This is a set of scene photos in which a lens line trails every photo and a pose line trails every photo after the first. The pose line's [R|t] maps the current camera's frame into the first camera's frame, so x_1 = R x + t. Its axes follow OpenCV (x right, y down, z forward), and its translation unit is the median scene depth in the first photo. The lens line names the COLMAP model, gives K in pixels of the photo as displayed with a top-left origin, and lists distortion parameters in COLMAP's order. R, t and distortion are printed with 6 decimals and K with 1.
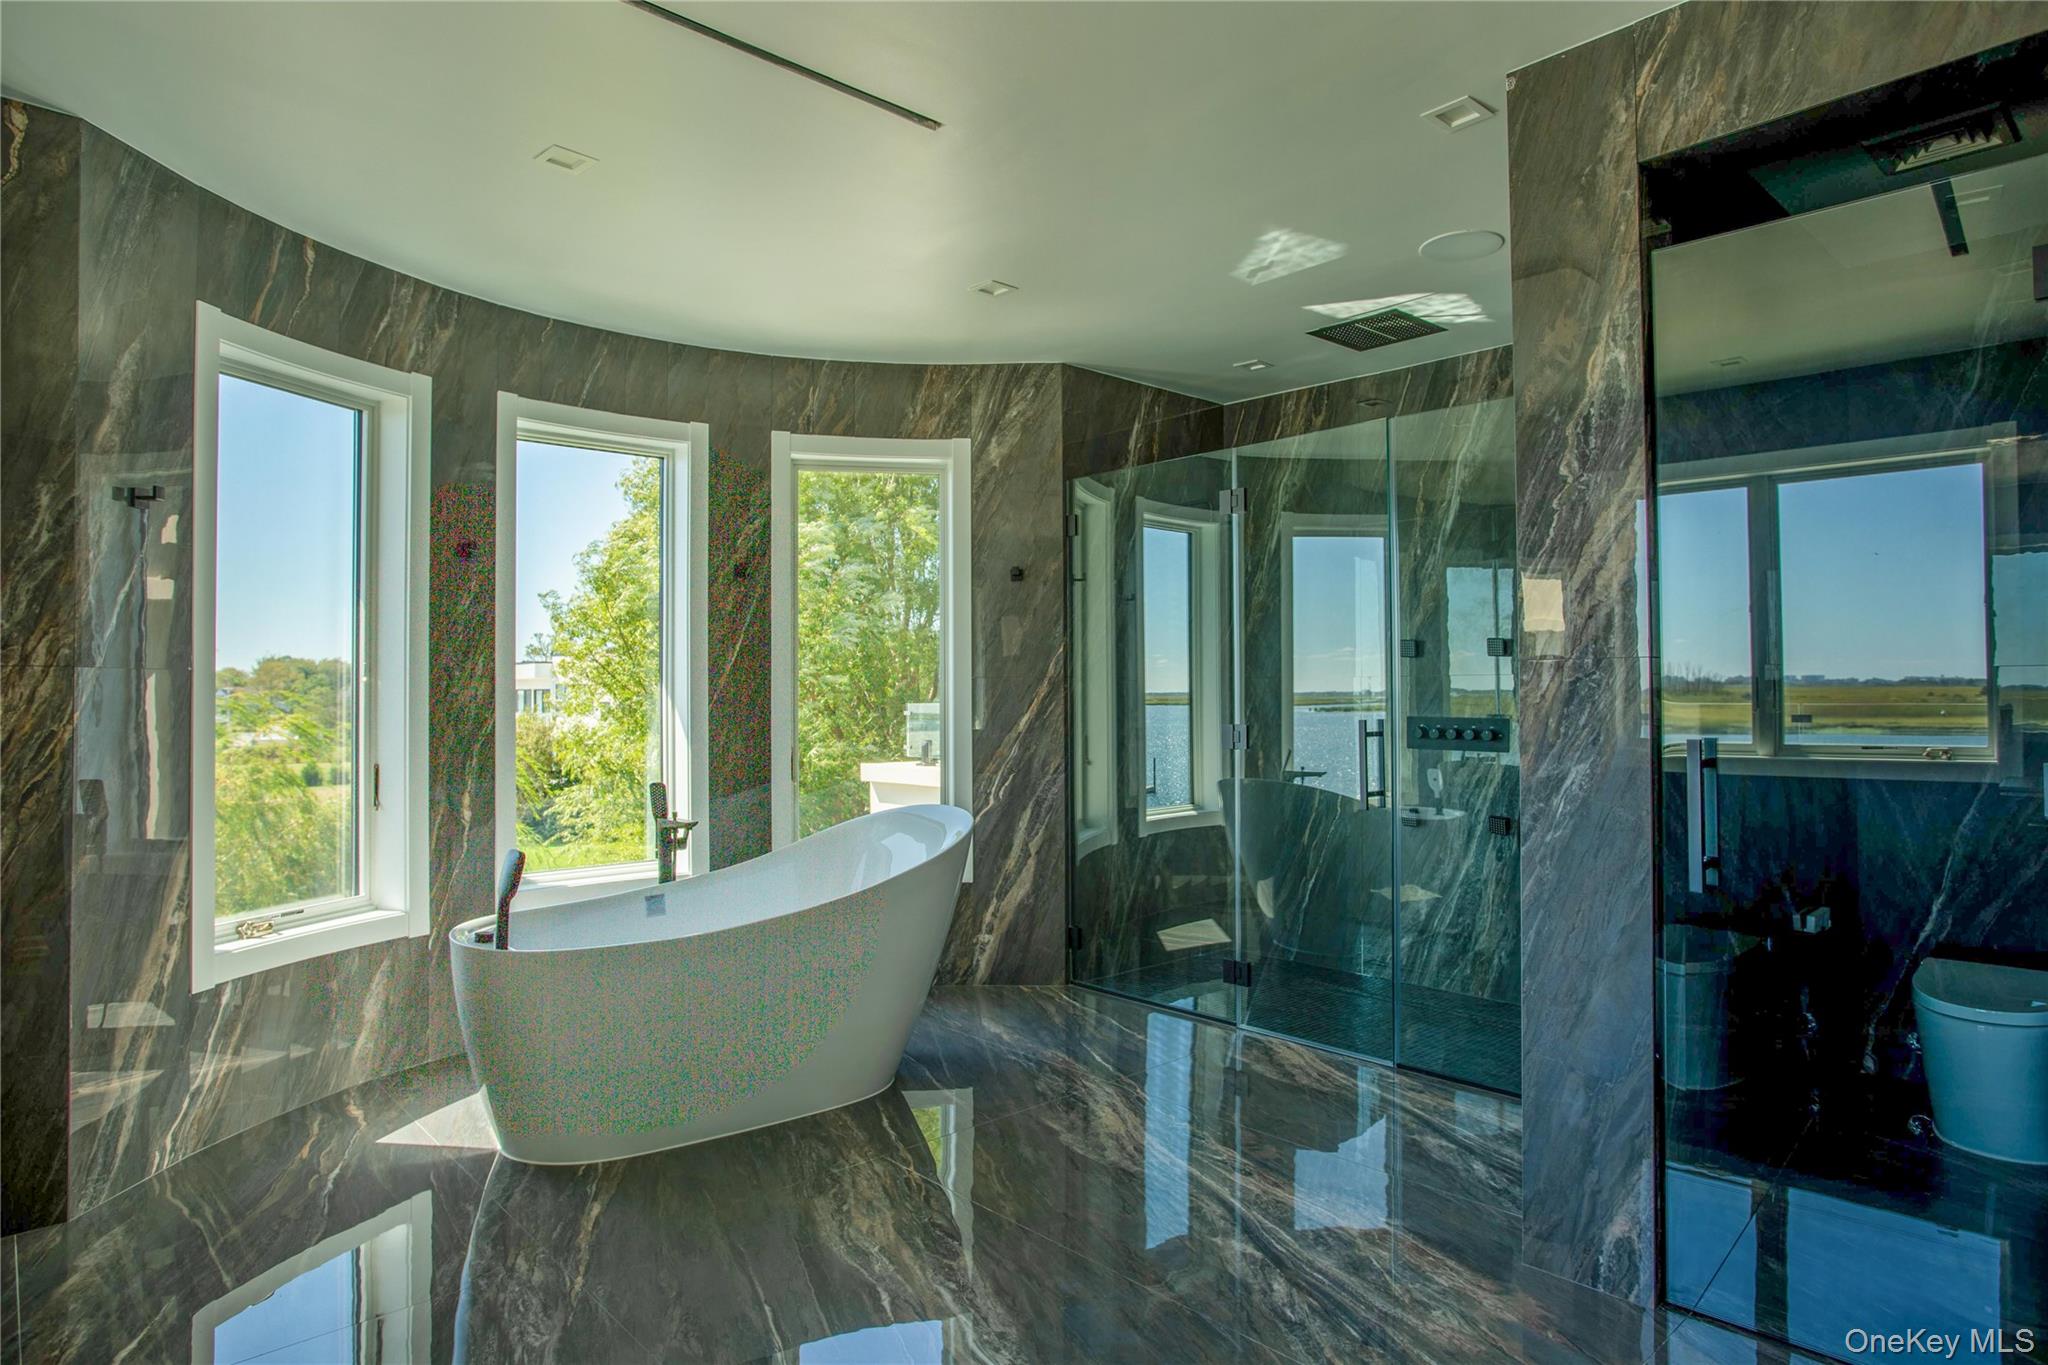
lens RADIAL K [[1181.9, 0, 1031.7], [0, 1181.9, 681.5], [0, 0, 1]] dist [-0.054837, 0.031098]
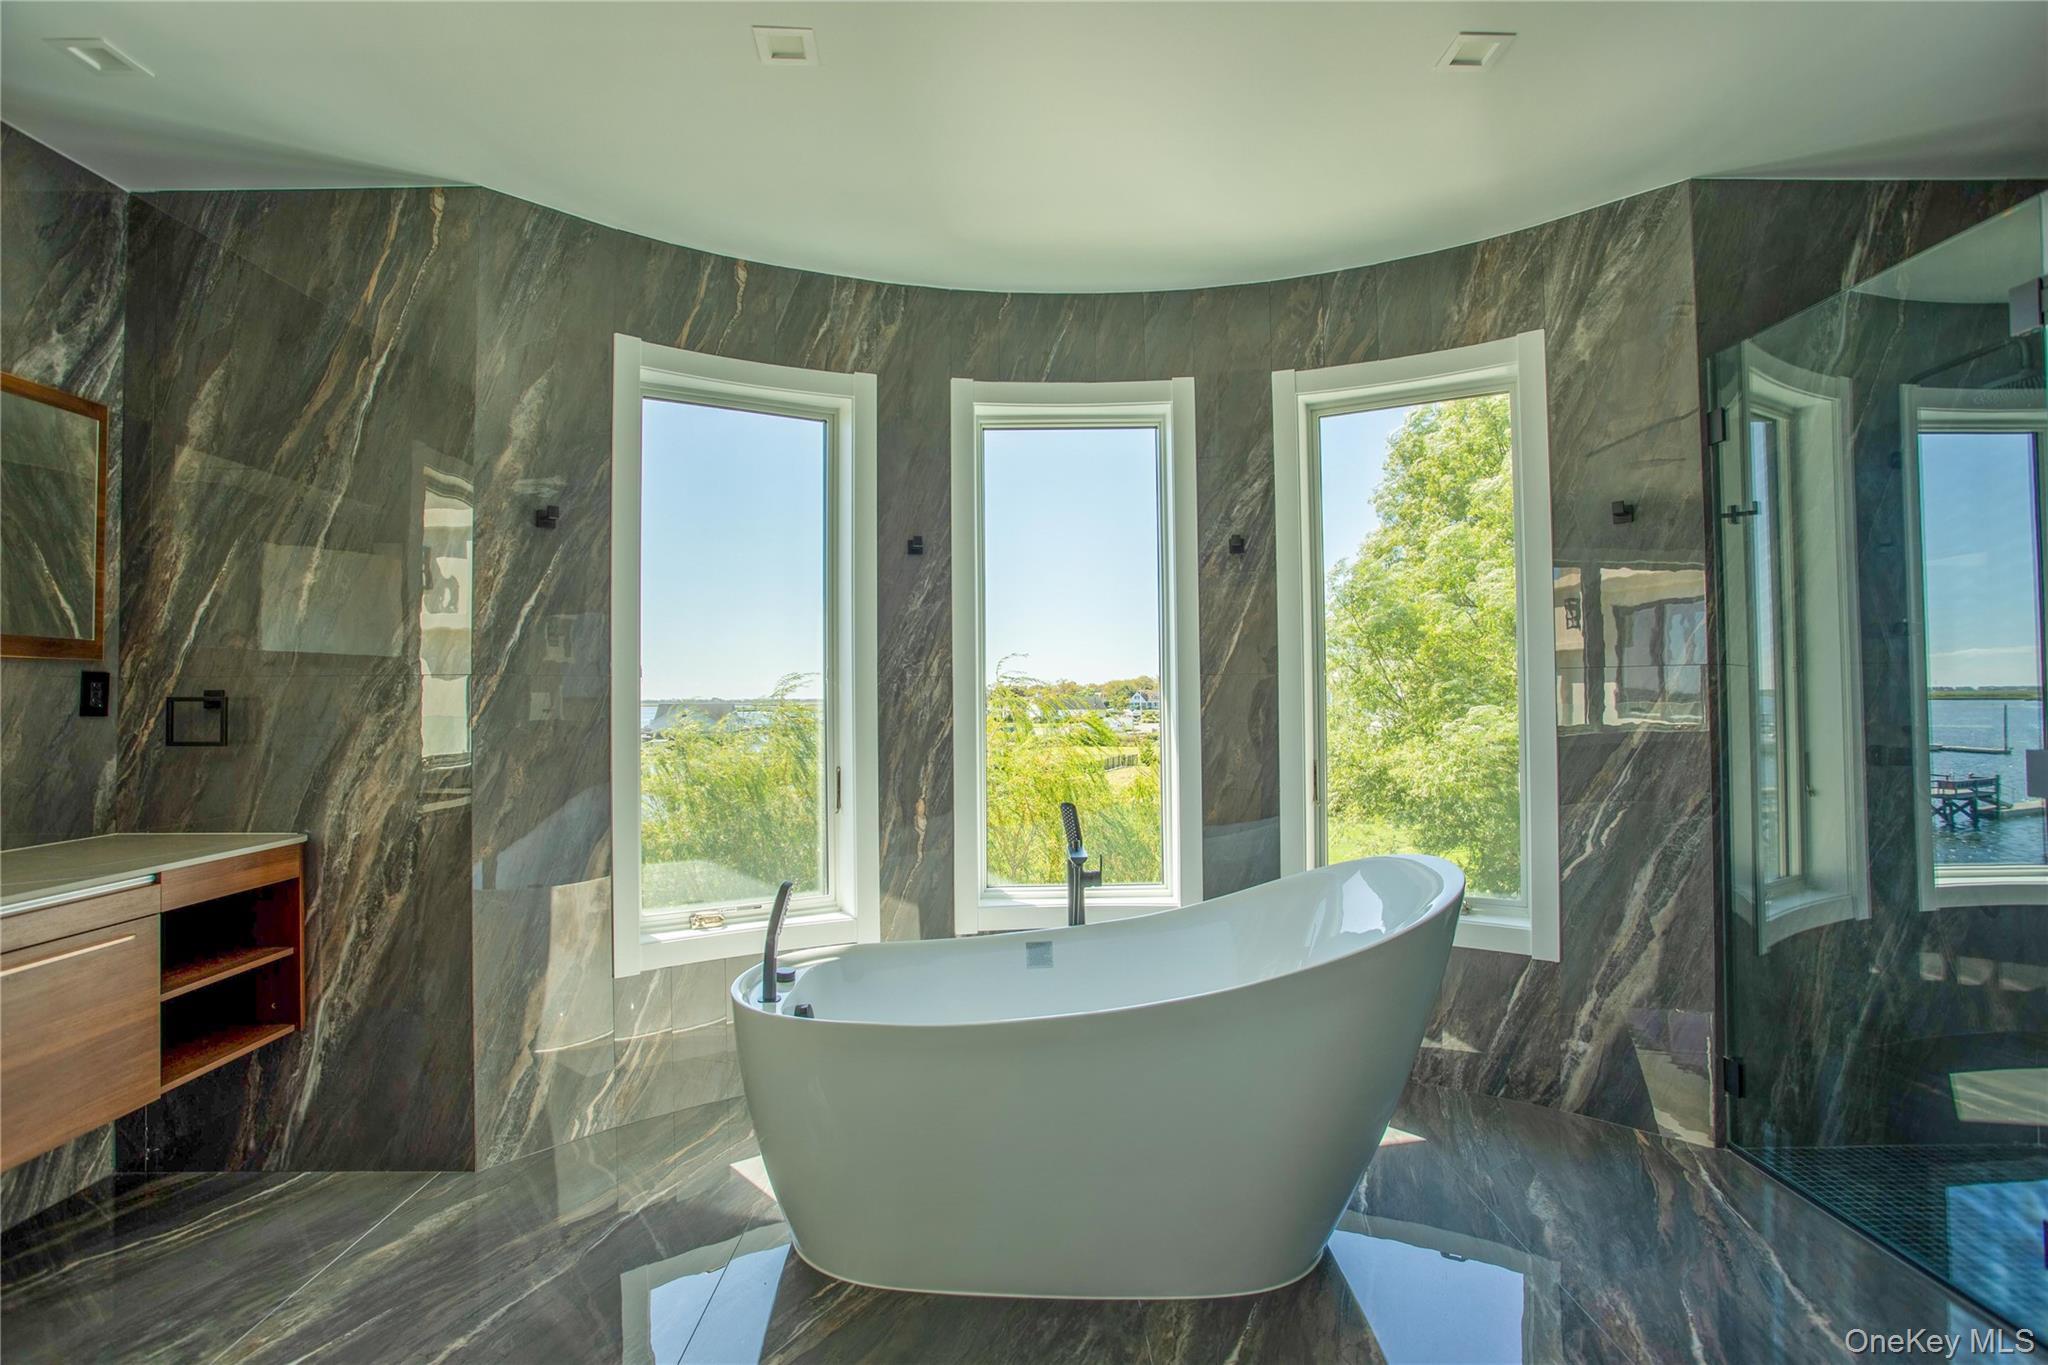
lens RADIAL K [[1002.6, 0, 1015.4], [0, 1002.6, 675.6], [0, 0, 1]] dist [-0.057185, 0.008402]
pose [[0.739493, -0.017525, -0.672936, 0.116305], [0.013561, 0.999846, -0.011137, 0.003381], [0.673027, -0.000890, 0.739617, 0.394455]]
